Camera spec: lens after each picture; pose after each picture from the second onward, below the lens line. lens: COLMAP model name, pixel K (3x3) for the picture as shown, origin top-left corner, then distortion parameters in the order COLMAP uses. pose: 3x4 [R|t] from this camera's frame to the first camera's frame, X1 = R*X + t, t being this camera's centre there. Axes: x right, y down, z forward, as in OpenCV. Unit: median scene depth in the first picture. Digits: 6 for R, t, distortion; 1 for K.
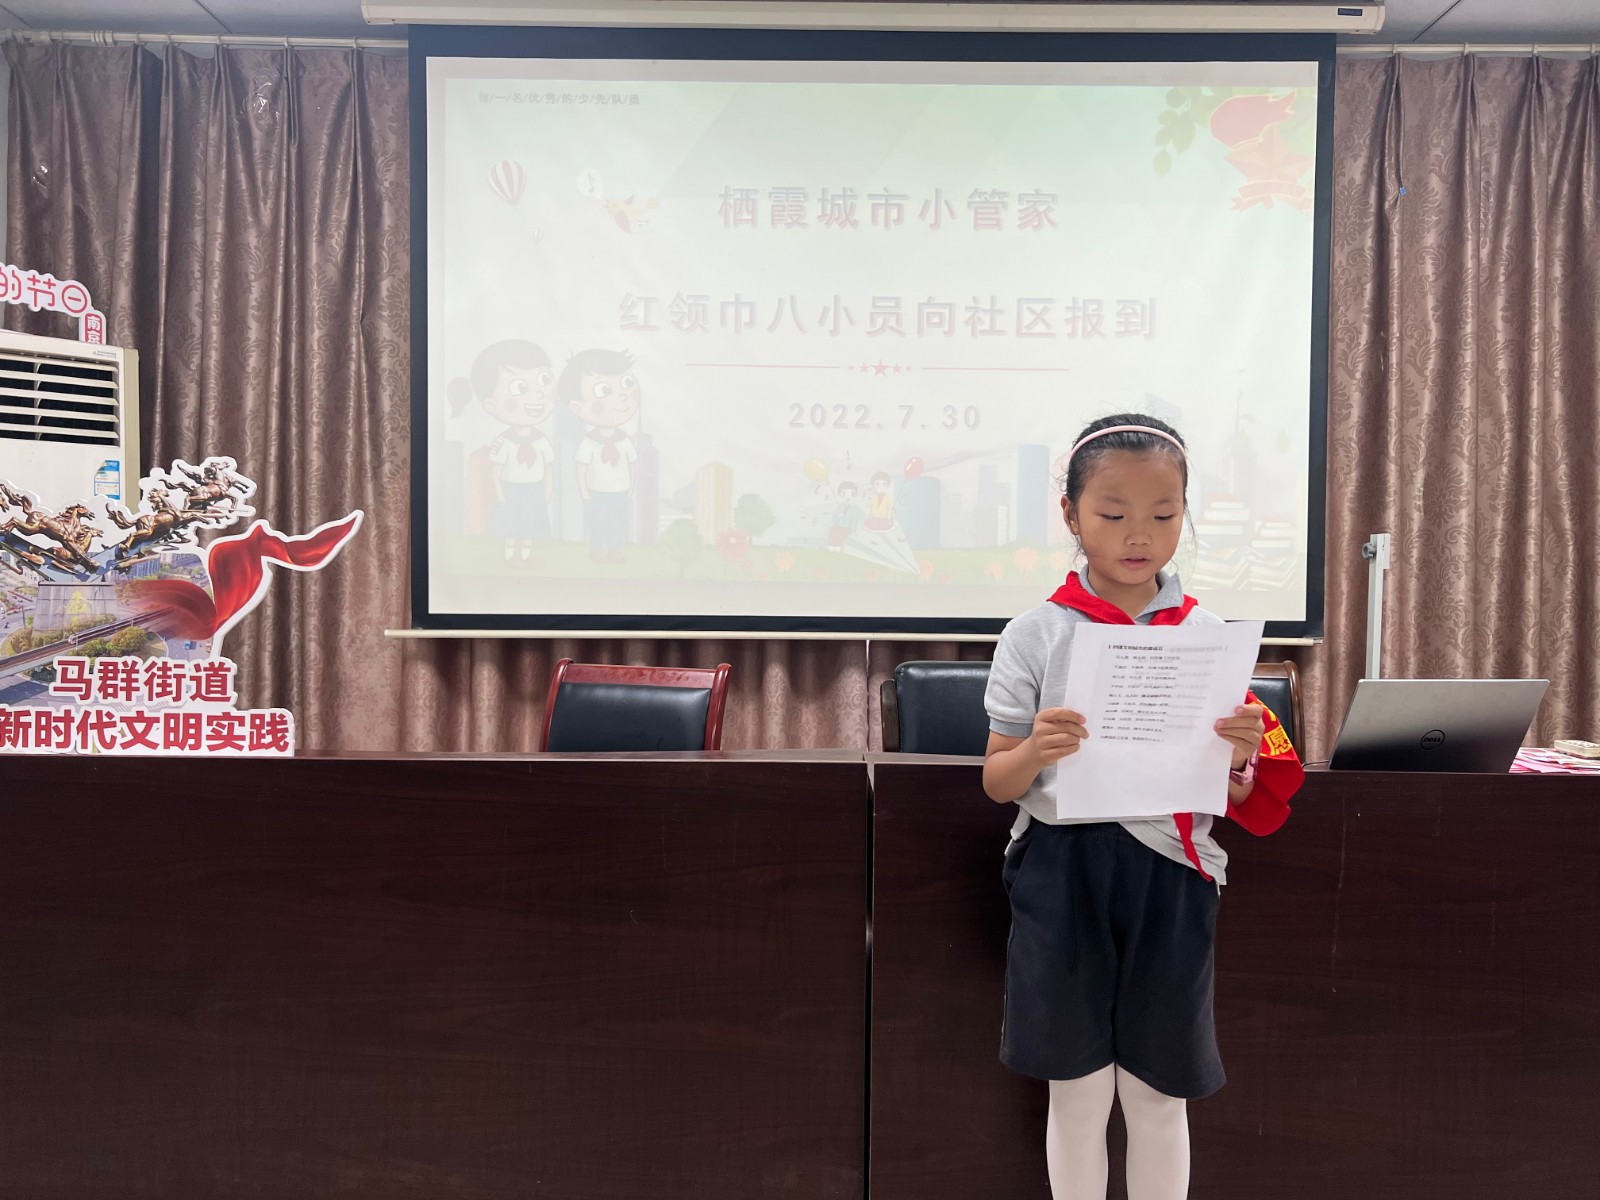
lens RADIAL K [[1211.9, 0, 808.0], [0, 1211.9, 606.5], [0, 0, 1]] dist [0.051781, -0.057127]
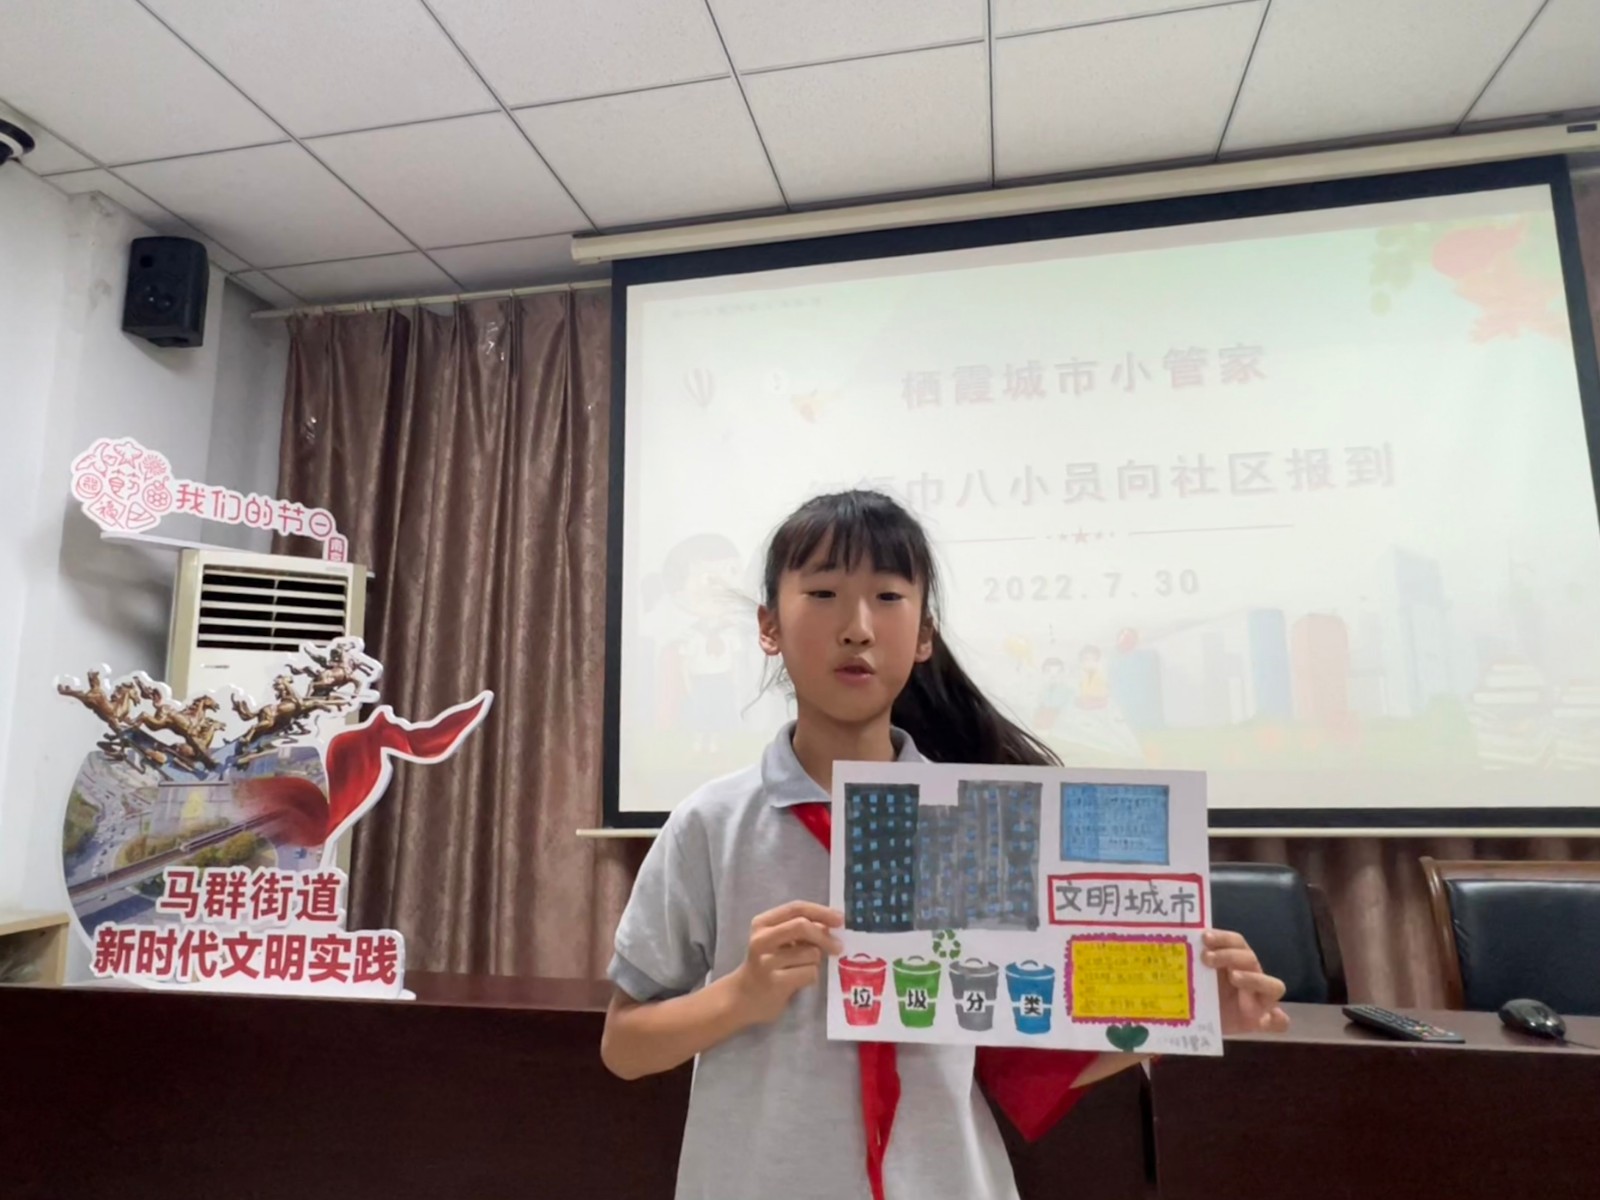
lens RADIAL K [[1041.6, 0, 791.3], [0, 1041.6, 592.7], [0, 0, 1]] dist [-0.001322, 0.000300]
pose [[0.980076, -0.053707, -0.191226, -0.007659], [0.014981, 0.979995, -0.198457, 0.001543], [0.198059, 0.191638, 0.961274, 0.195213]]
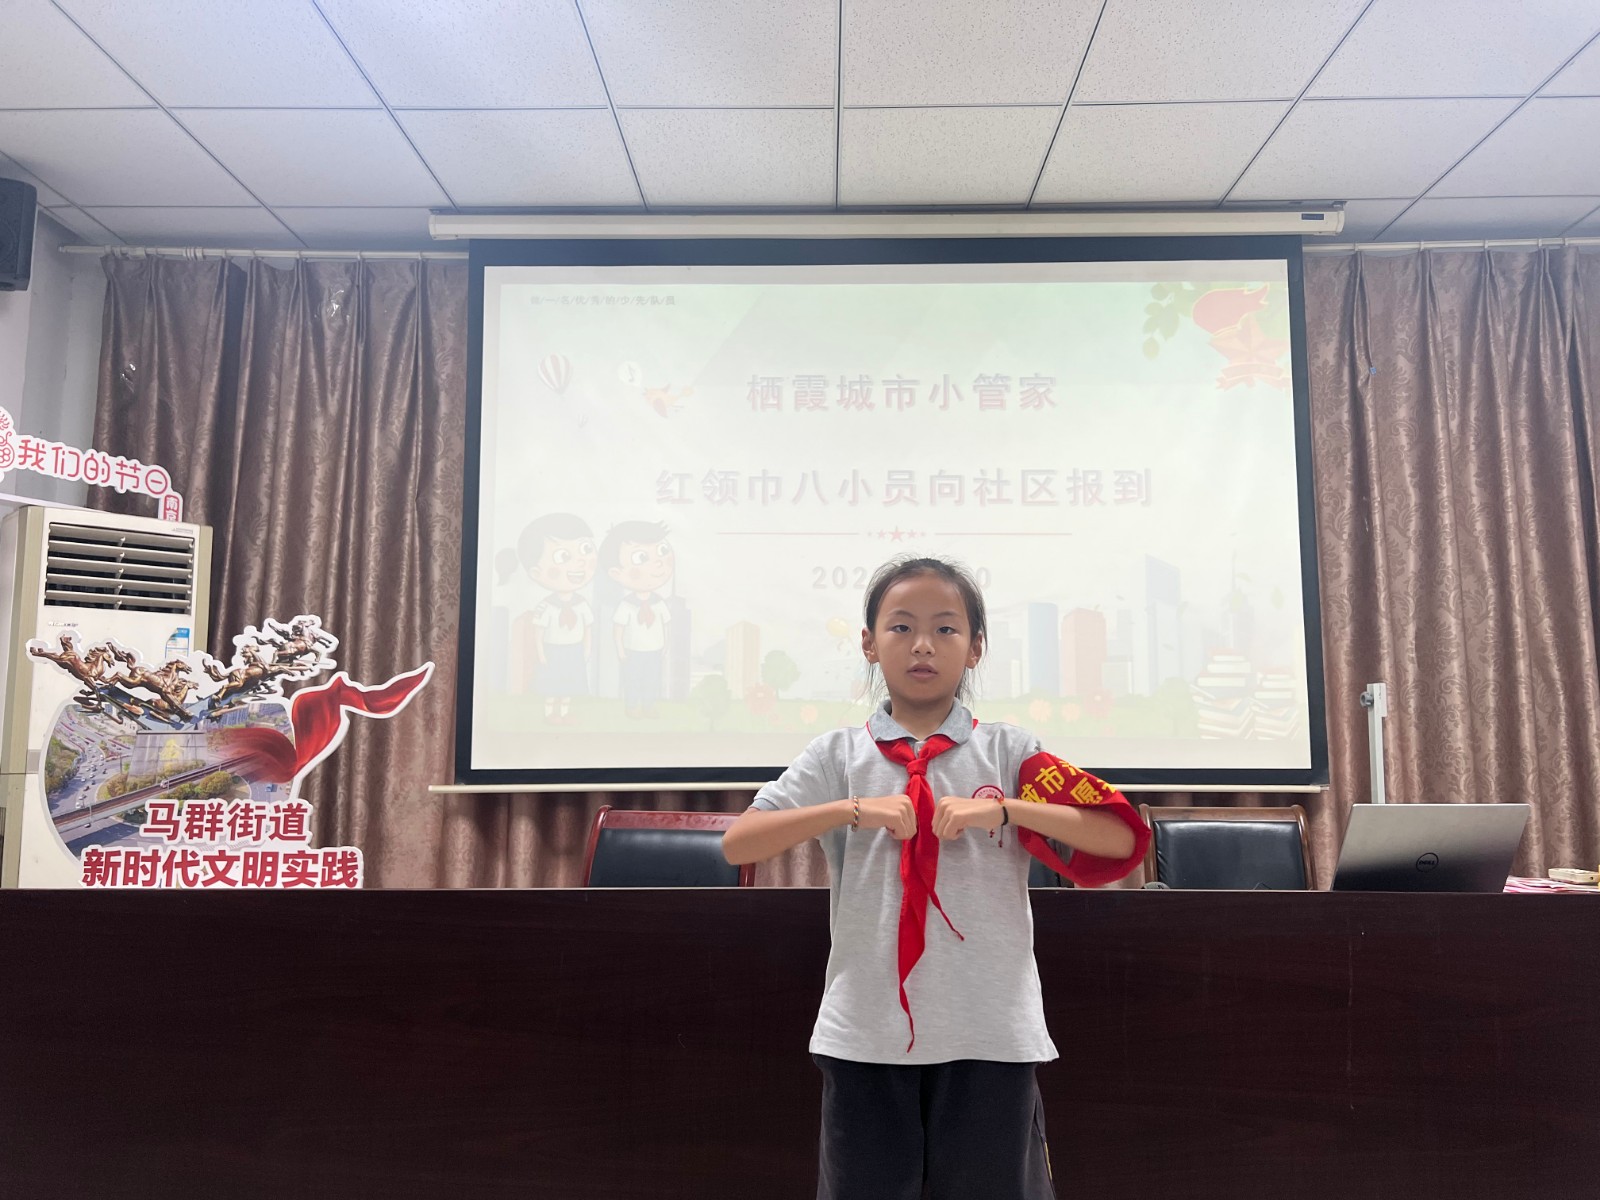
lens RADIAL K [[1211.9, 0, 808.0], [0, 1211.9, 606.5], [0, 0, 1]] dist [0.051781, -0.057127]
pose [[0.999897, -0.011254, -0.008893, -0.010719], [0.009881, 0.989874, -0.141602, 0.018510], [0.010397, 0.141500, 0.989884, -0.054914]]
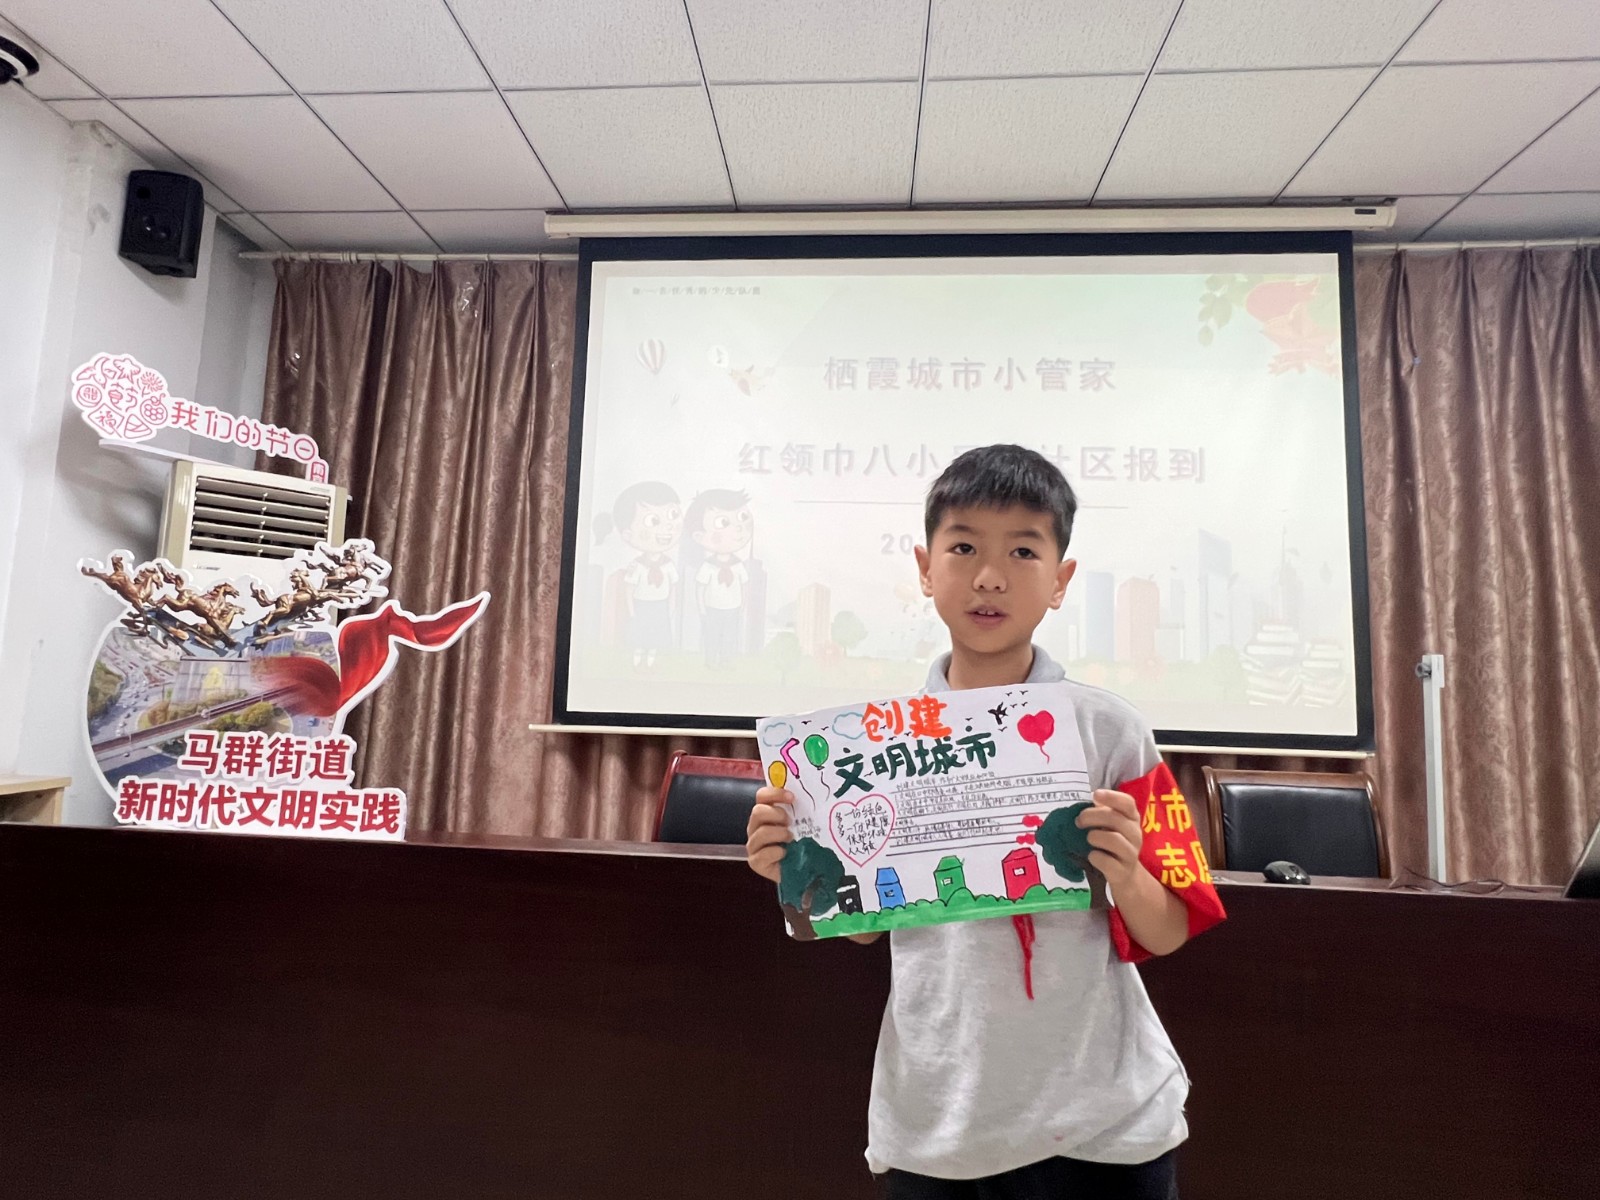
lens RADIAL K [[874.2, 0, 796.4], [0, 874.2, 605.4], [0, 0, 1]] dist [-0.002142, -0.000389]
pose [[0.997196, 0.013239, -0.073654, -0.034230], [-0.023331, 0.990172, -0.137898, 0.016024], [0.071104, 0.139230, 0.987704, 0.183455]]
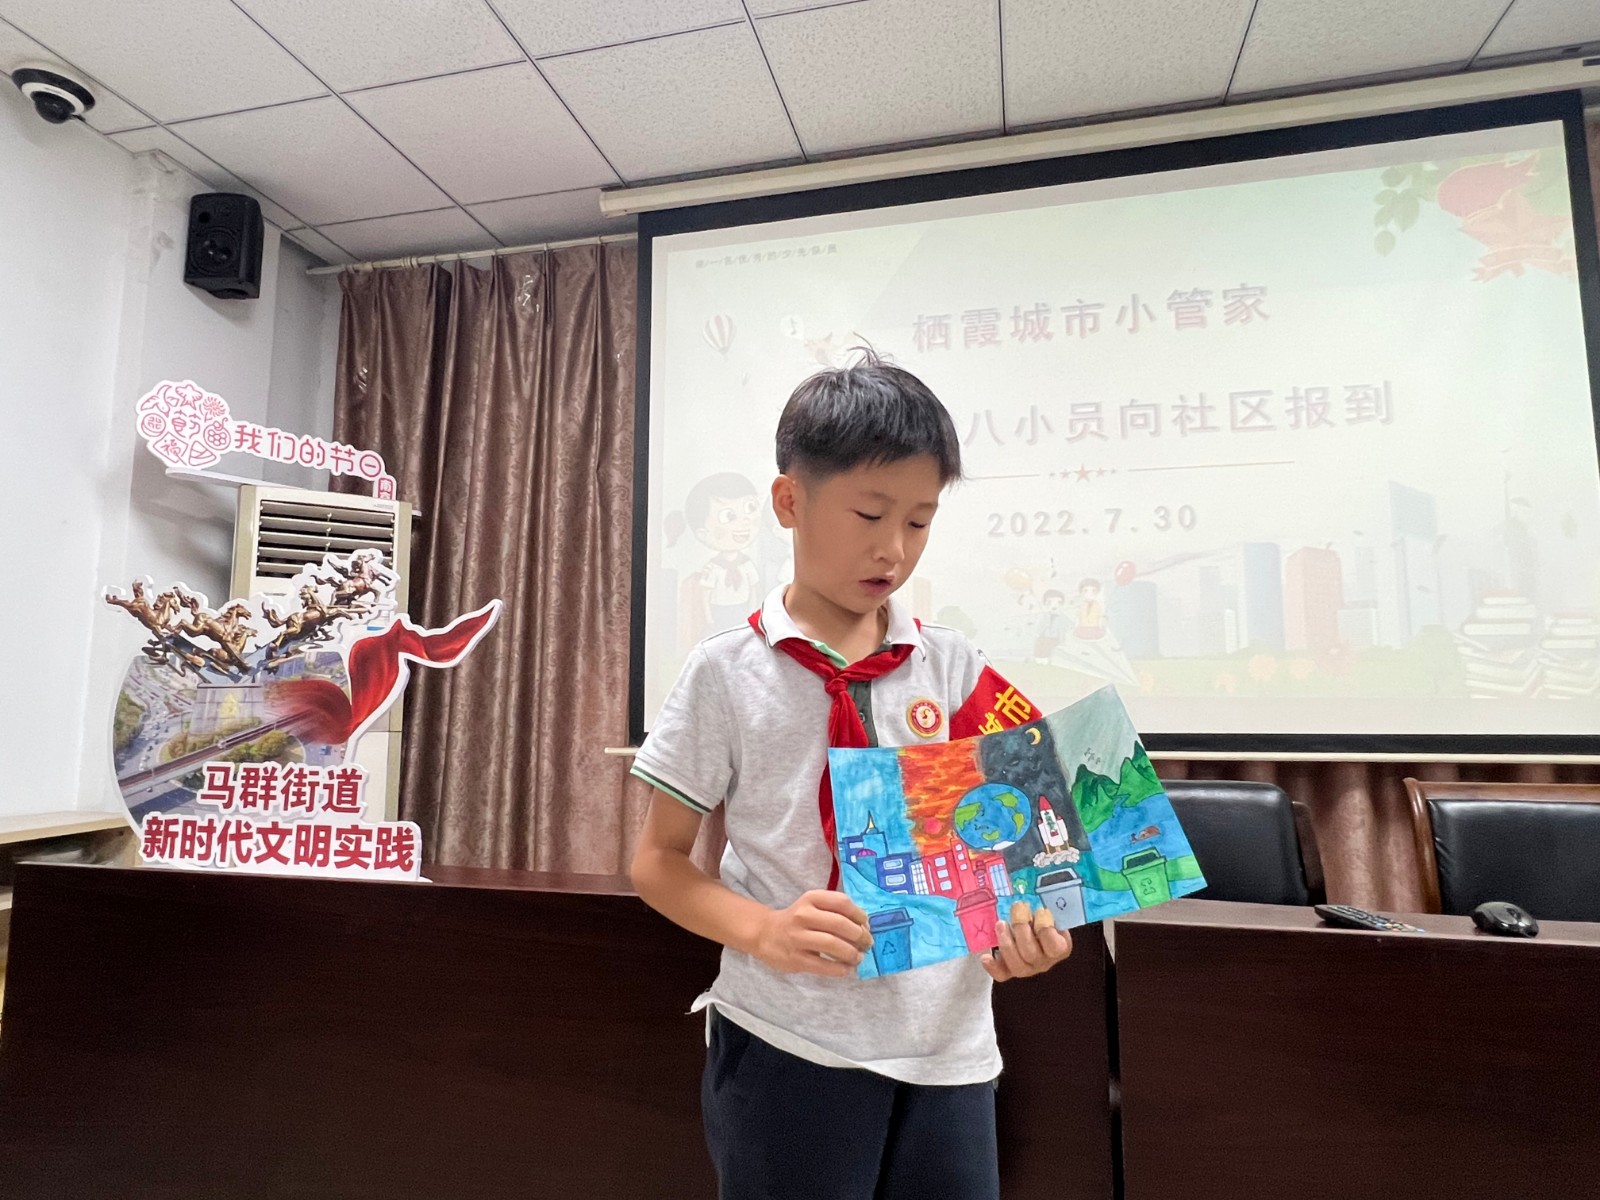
lens RADIAL K [[959.1, 0, 787.6], [0, 959.1, 601.7], [0, 0, 1]] dist [-0.004840, 0.001865]
pose [[0.971783, -0.037664, -0.232852, 0.004714], [0.002936, 0.989024, -0.147725, 0.017362], [0.235860, 0.142873, 0.961227, 0.222780]]
